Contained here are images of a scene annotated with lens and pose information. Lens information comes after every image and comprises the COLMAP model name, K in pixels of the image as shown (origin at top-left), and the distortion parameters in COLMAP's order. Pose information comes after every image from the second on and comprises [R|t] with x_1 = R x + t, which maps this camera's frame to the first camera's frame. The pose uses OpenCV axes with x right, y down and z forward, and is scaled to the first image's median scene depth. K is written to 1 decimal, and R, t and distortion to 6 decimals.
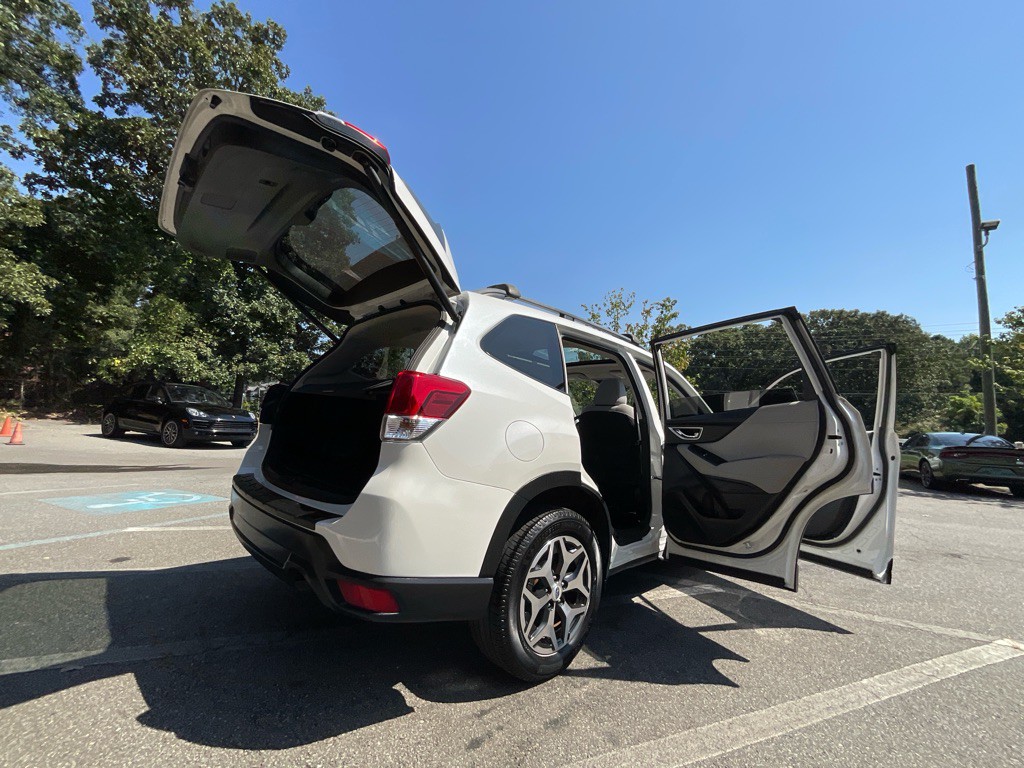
lens RADIAL K [[419.8, 0, 512.0], [0, 419.8, 384.0], [0, 0, 1]] dist [0.000096, 0.000578]
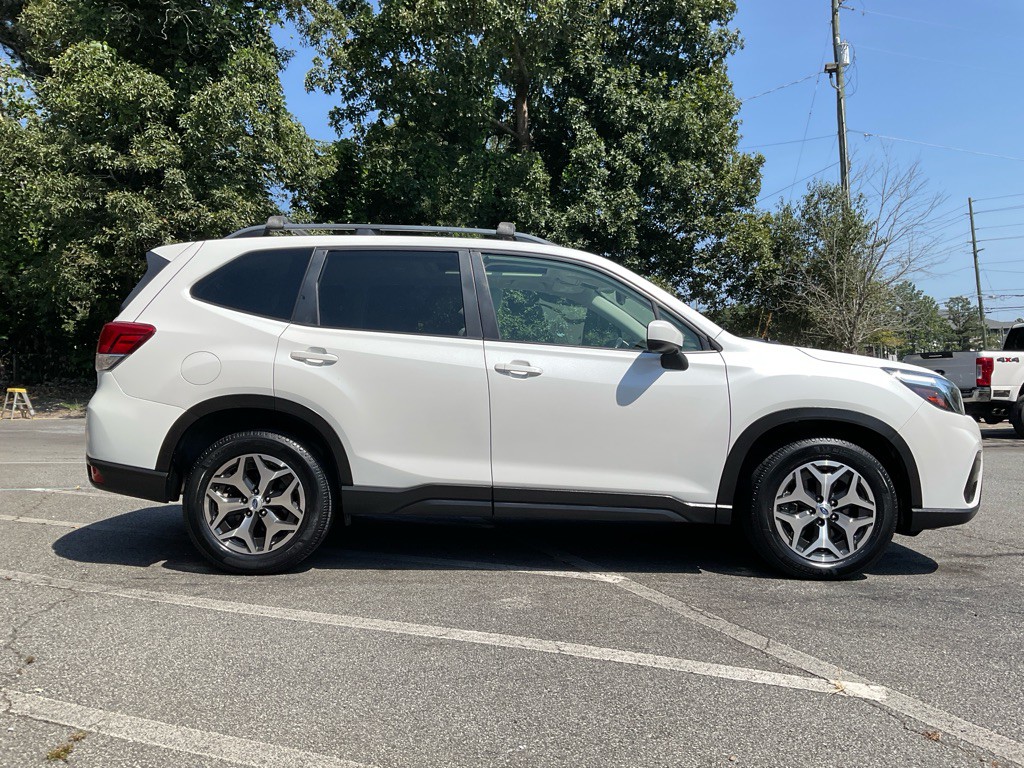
lens RADIAL K [[860.3, 0, 512.0], [0, 860.3, 384.0], [0, 0, 1]] dist [0.140041, -0.316706]
pose [[0.701714, -0.057152, -0.710163, 2.239706], [0.110148, 0.993495, 0.028883, 0.195155], [0.703893, -0.098490, 0.703444, -0.101017]]
